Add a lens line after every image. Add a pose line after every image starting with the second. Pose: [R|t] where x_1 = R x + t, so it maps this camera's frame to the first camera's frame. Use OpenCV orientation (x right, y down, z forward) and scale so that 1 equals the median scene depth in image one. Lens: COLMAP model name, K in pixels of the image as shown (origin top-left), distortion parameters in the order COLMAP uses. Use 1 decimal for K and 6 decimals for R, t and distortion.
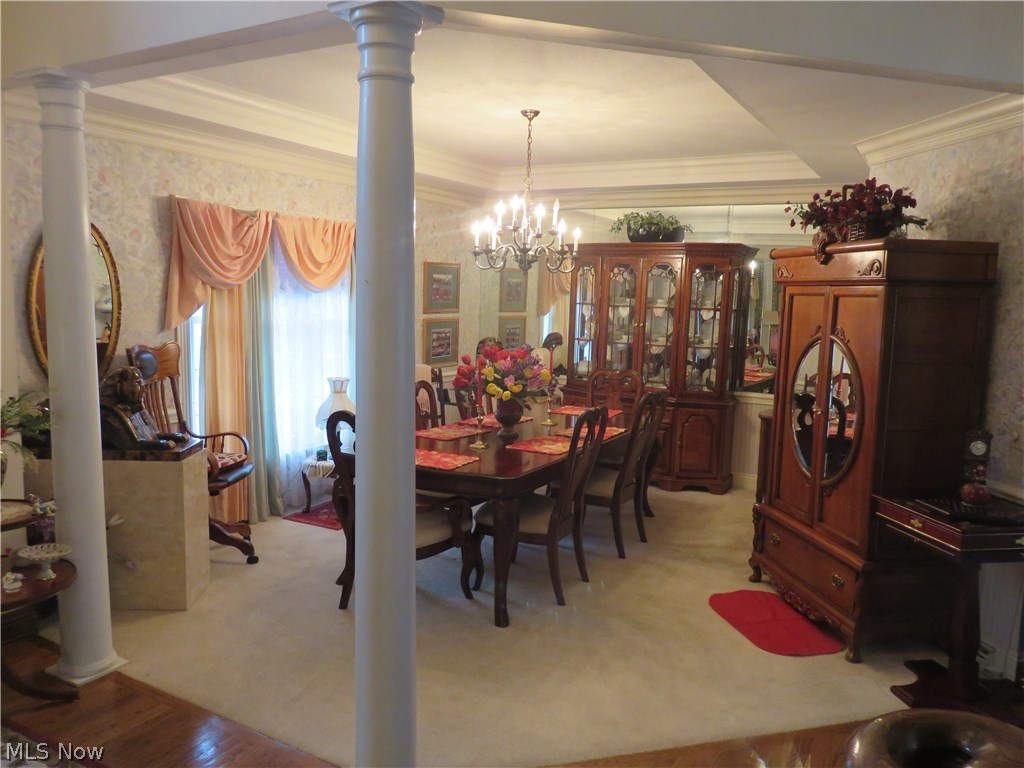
lens RADIAL K [[770.1, 0, 512.6], [0, 770.1, 381.6], [0, 0, 1]] dist [0.007066, 0.000292]
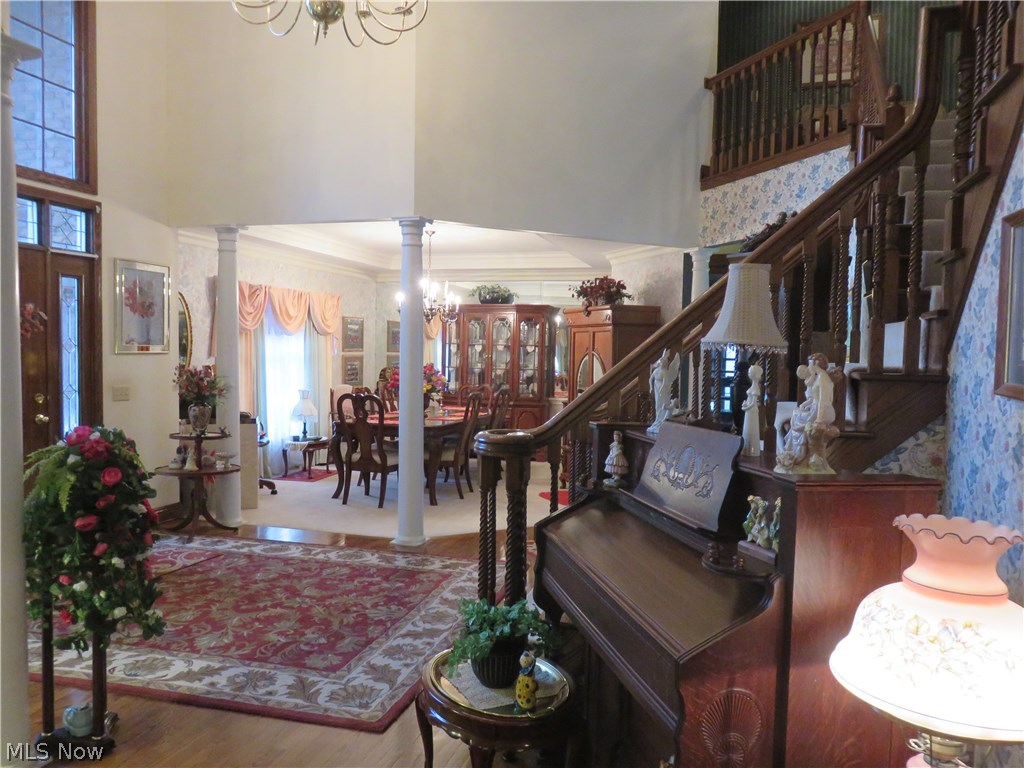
lens RADIAL K [[770.1, 0, 511.6], [0, 770.1, 384.8], [0, 0, 1]] dist [0.007066, 0.000292]
pose [[0.973672, -0.020862, 0.226997, -0.176072], [0.036383, 0.997260, -0.064408, 0.104333], [-0.225032, 0.070971, 0.971763, -0.632932]]
